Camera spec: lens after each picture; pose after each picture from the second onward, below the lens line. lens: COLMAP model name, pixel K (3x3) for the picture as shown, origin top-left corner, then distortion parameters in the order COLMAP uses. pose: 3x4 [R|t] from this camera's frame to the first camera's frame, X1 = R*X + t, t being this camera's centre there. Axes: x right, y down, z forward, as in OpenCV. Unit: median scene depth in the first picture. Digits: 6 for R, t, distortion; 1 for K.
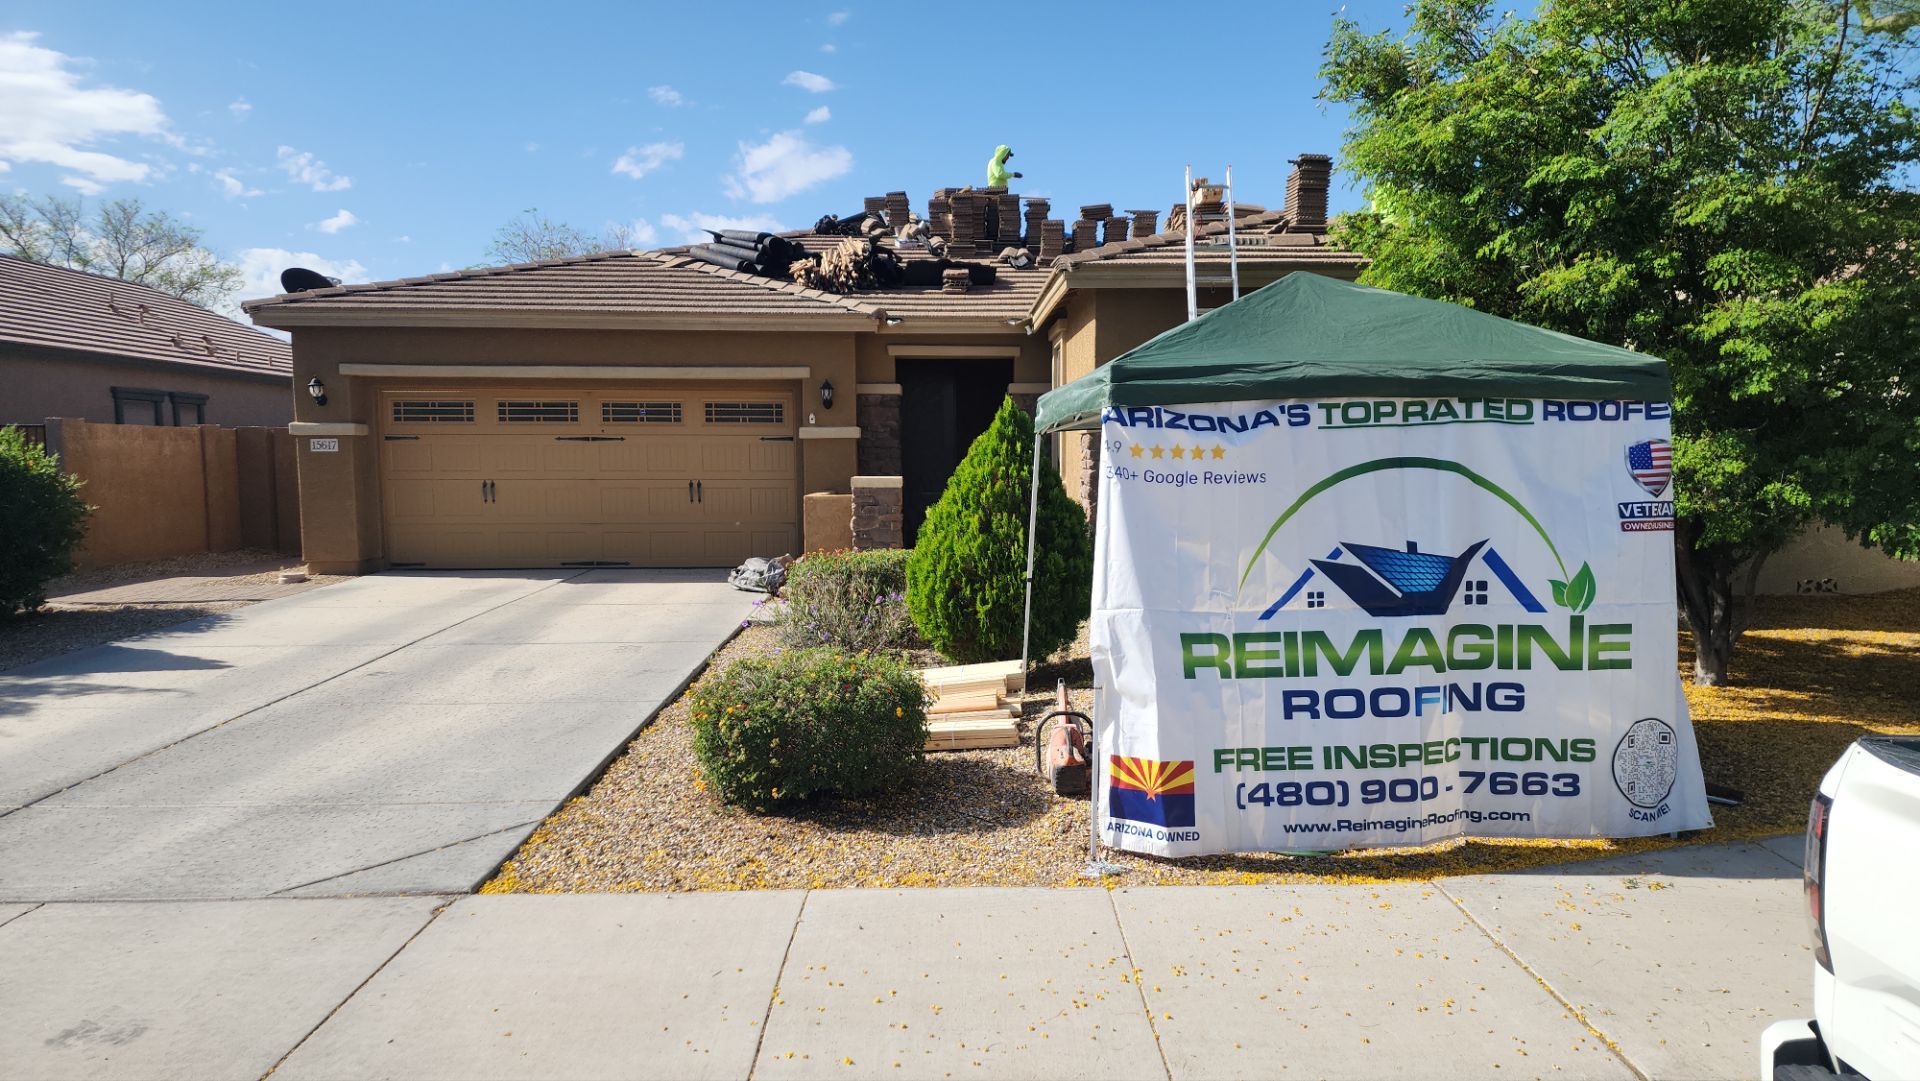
lens RADIAL K [[1368.6, 0, 960.0], [0, 1368.6, 540.5], [0, 0, 1]] dist [0.102013, -0.098318]
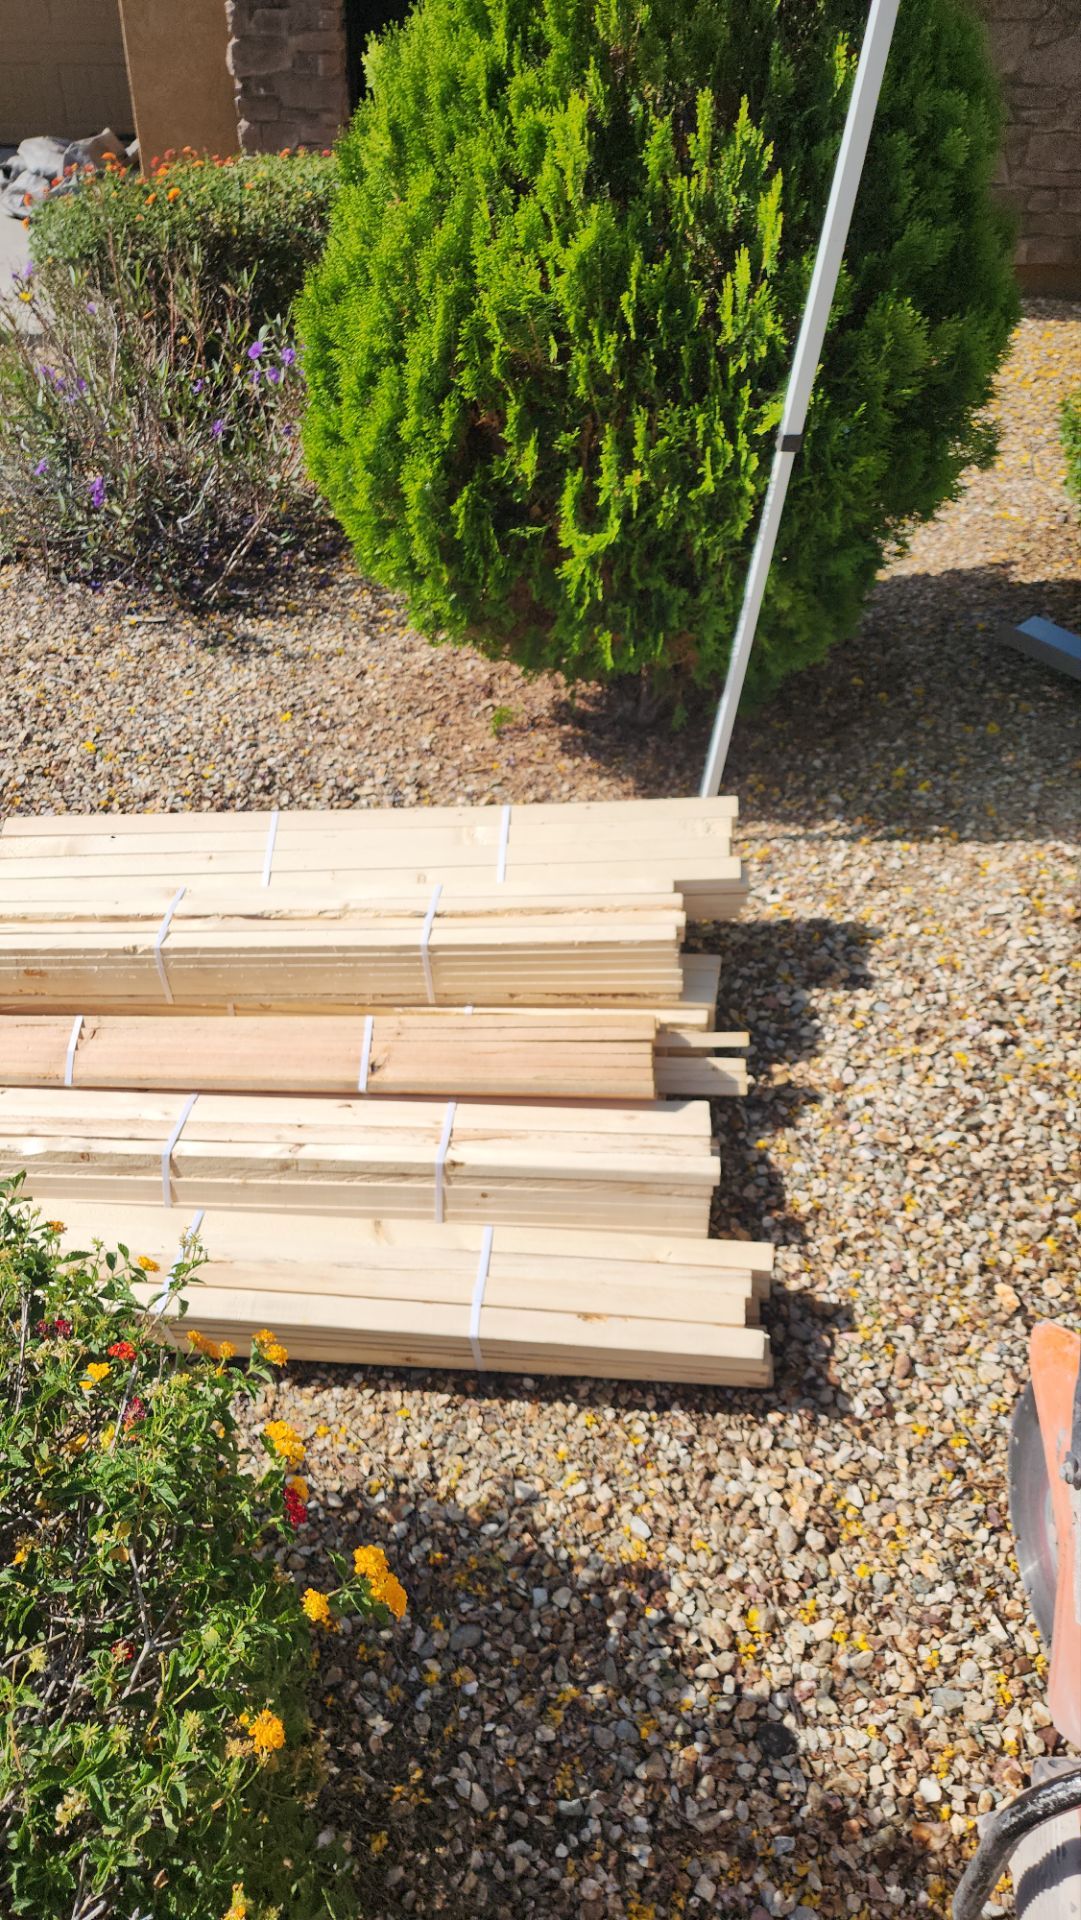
lens RADIAL K [[1368.6, 0, 538.0], [0, 1368.6, 1035.6], [0, 0, 1]] dist [0.102013, -0.098318]
pose [[0.998467, 0.002783, 0.055282, -0.006486], [-0.033689, 0.822995, 0.567049, -0.022242], [-0.043919, -0.568042, 0.821827, 0.725195]]
